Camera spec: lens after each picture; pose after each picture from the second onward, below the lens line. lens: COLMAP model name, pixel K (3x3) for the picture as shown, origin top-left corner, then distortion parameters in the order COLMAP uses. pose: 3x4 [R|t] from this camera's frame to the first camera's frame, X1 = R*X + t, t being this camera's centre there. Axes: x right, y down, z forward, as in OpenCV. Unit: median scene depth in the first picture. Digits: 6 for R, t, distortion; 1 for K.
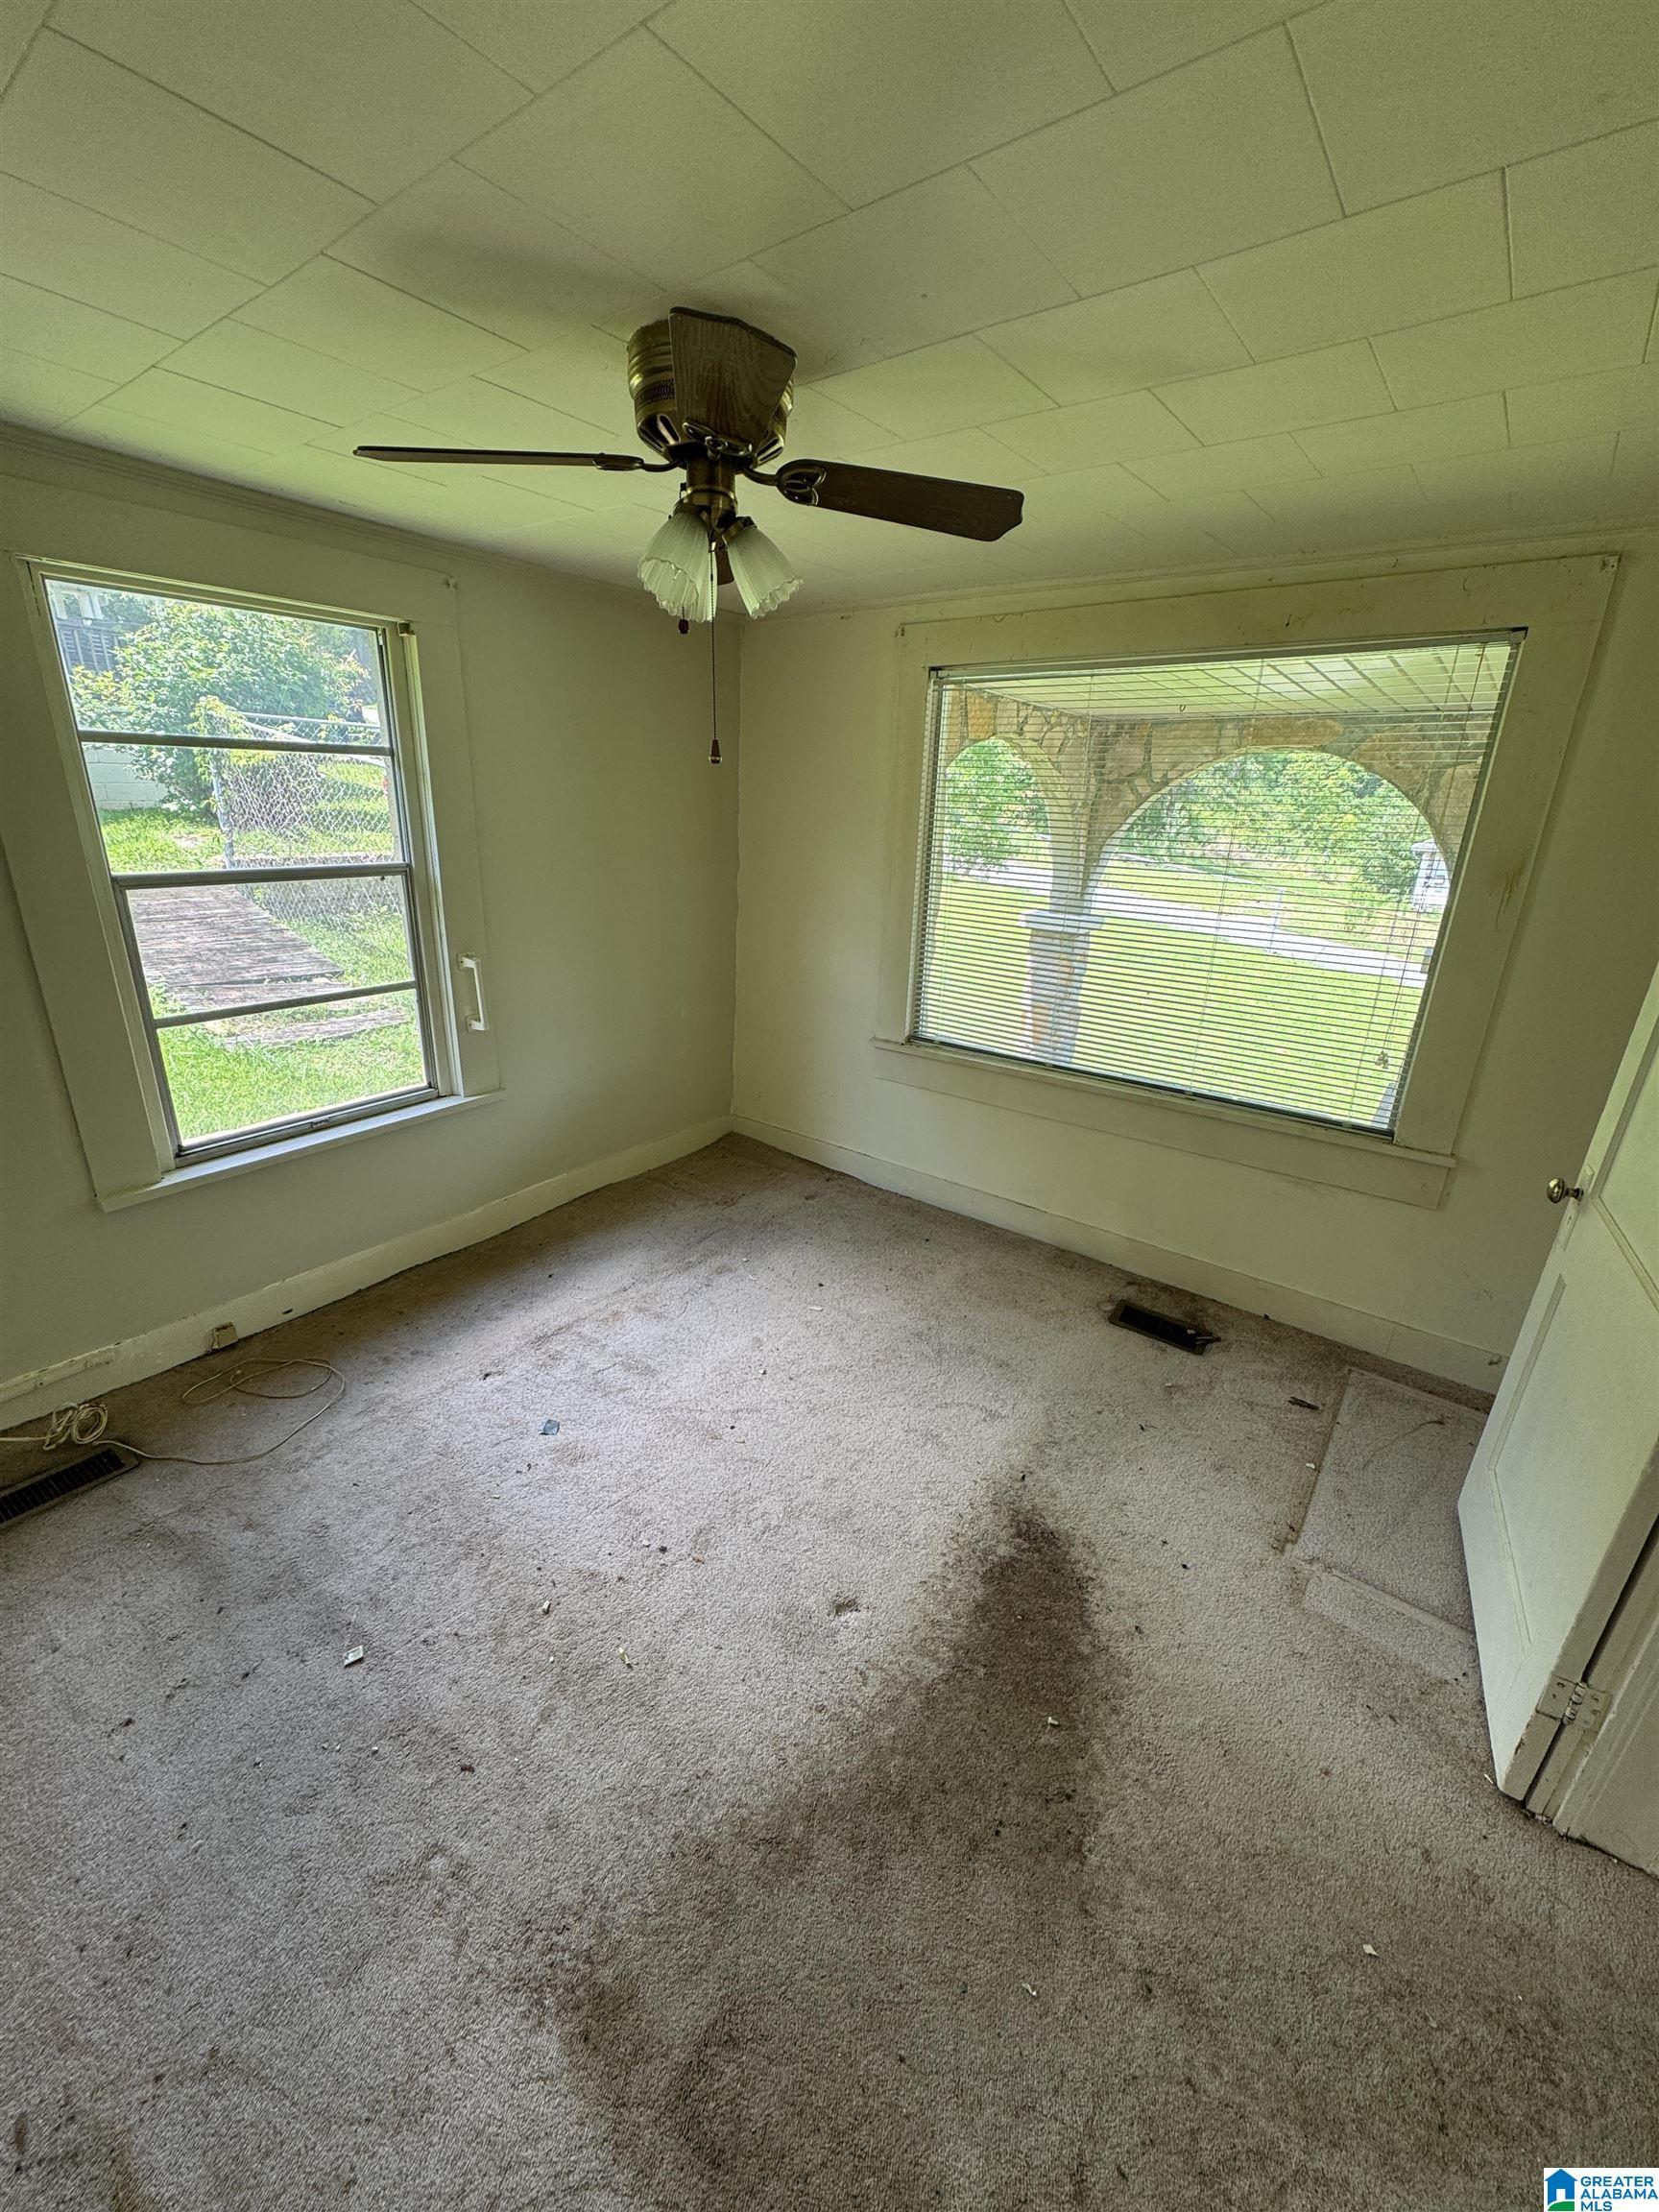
lens RADIAL K [[886.8, 0, 829.5], [0, 886.8, 1106.0], [0, 0, 1]] dist [0.000197, -0.000259]
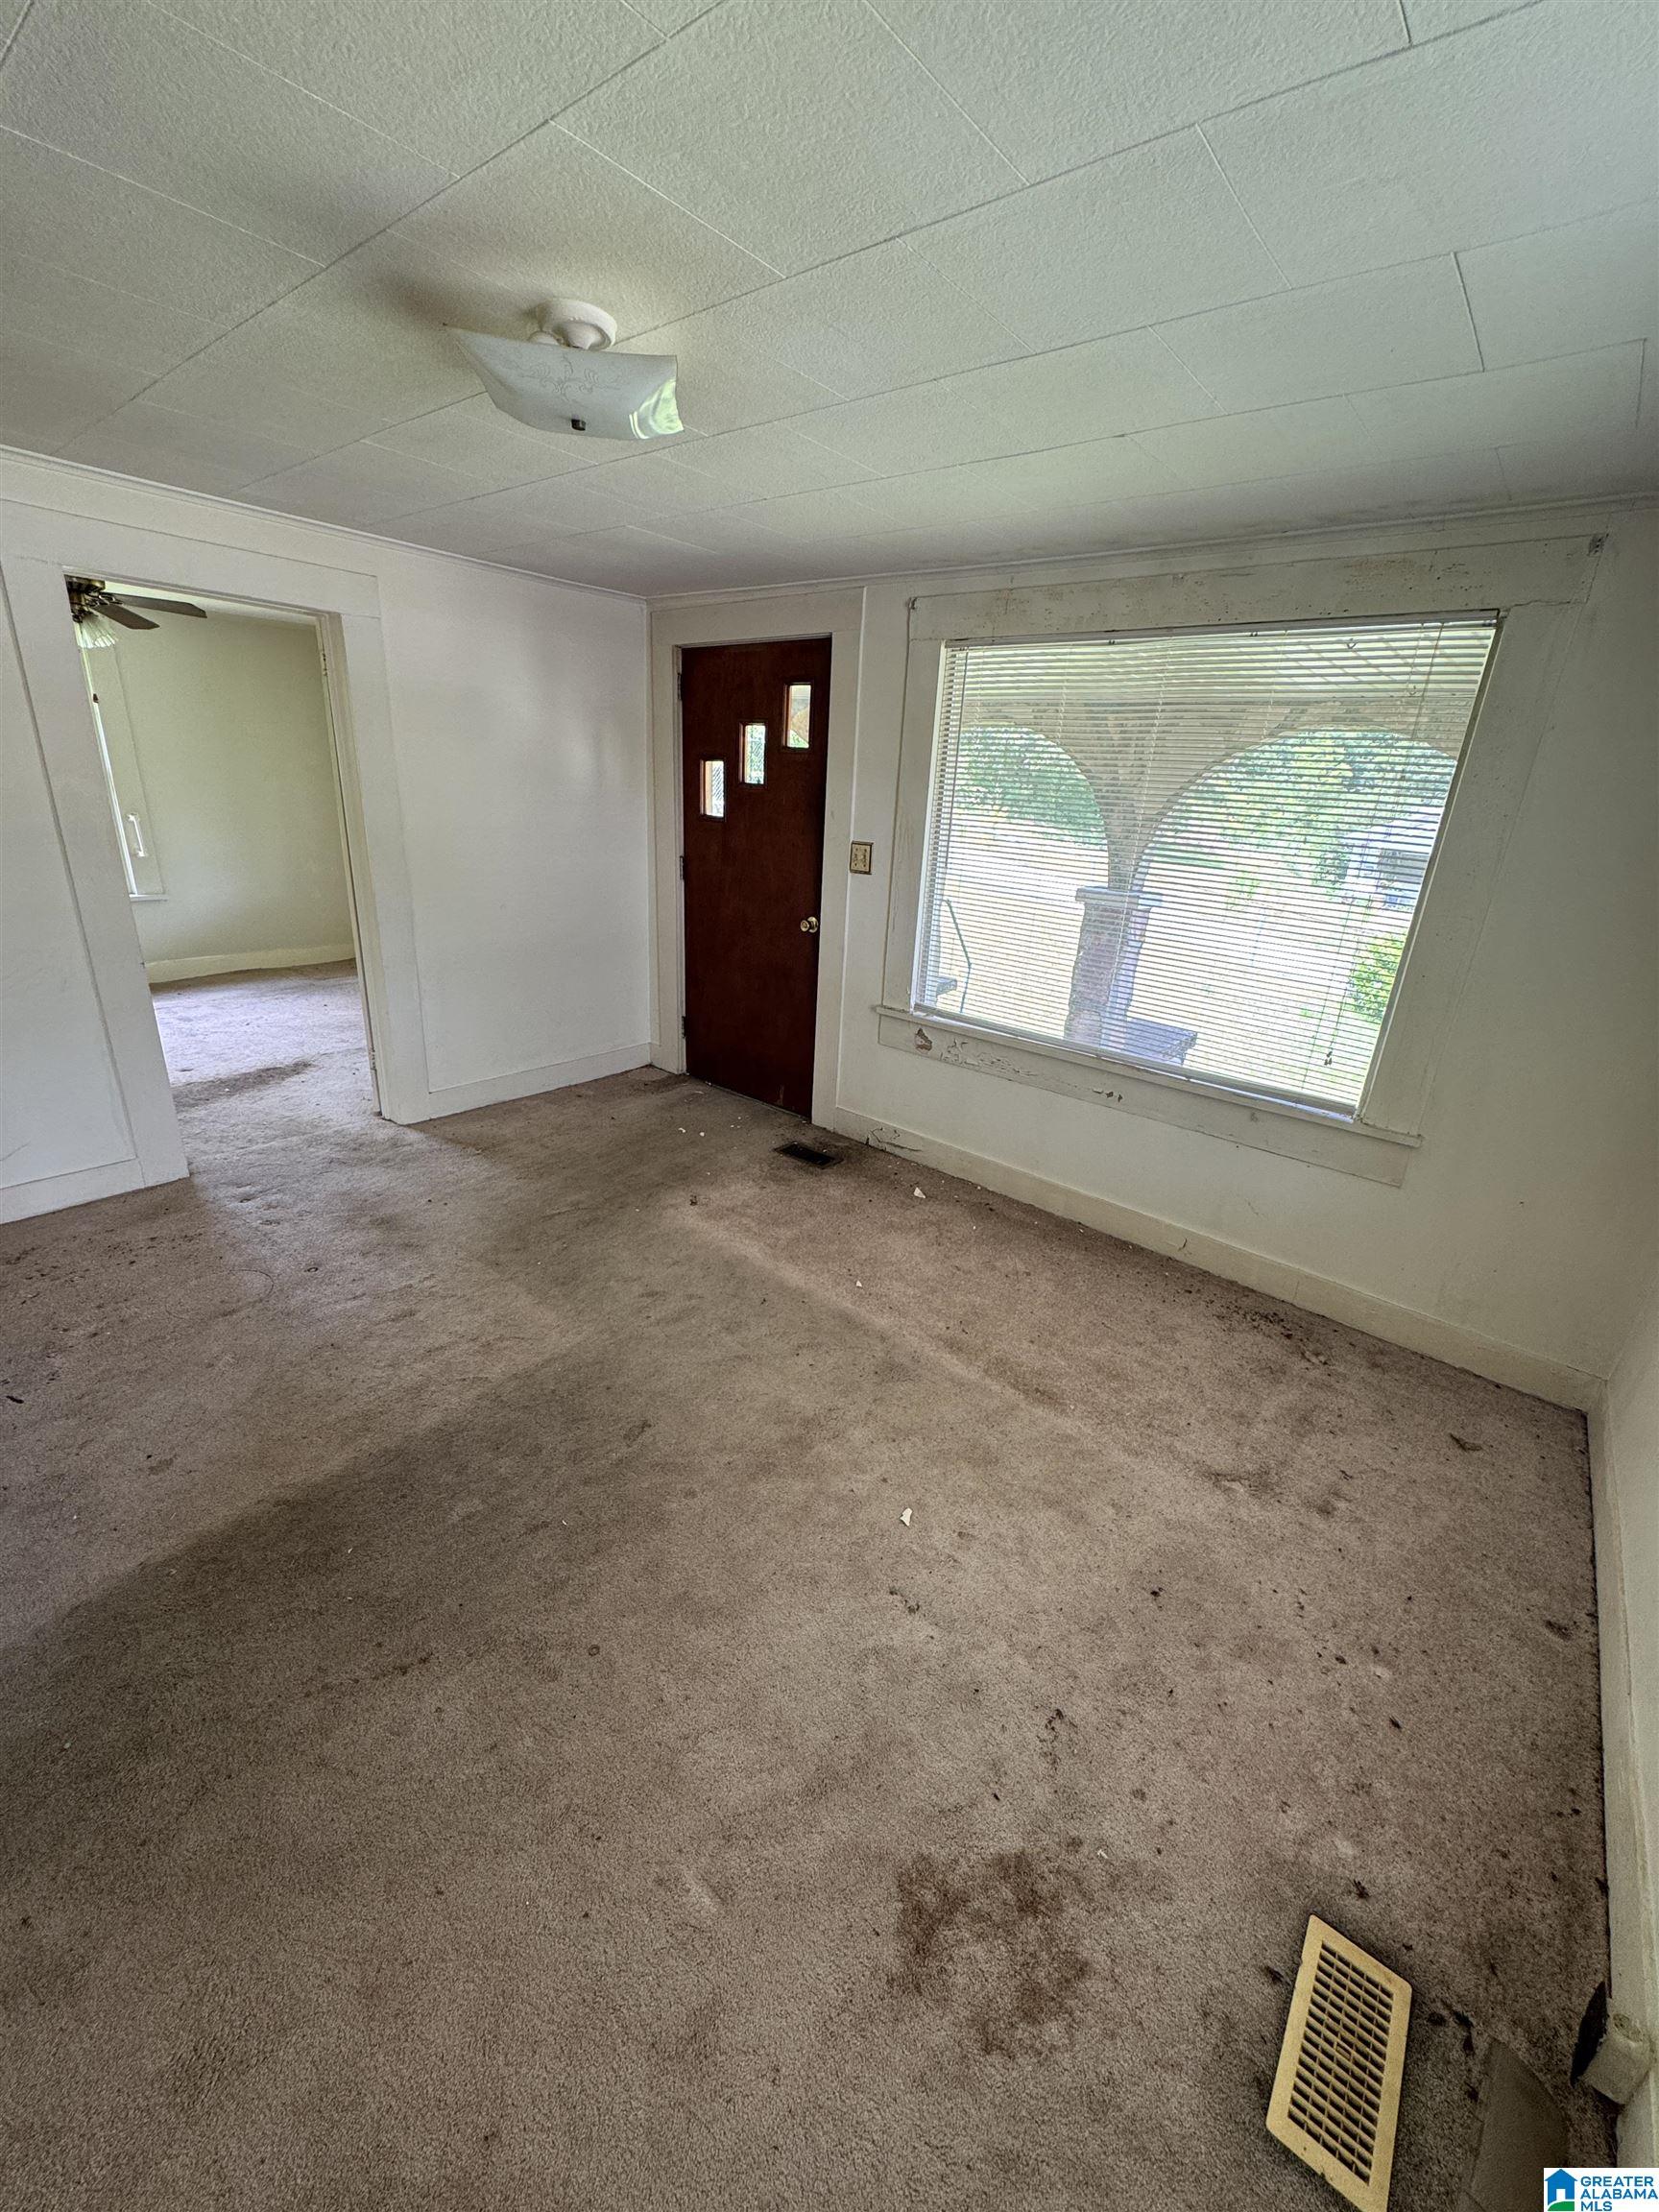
lens RADIAL K [[886.8, 0, 829.5], [0, 886.8, 1106.0], [0, 0, 1]] dist [0.000197, -0.000259]
pose [[0.996461, 0.047450, -0.069385, 0.129540], [-0.045435, 0.998506, 0.030348, 0.034463], [0.070722, -0.027088, 0.997128, -0.086766]]
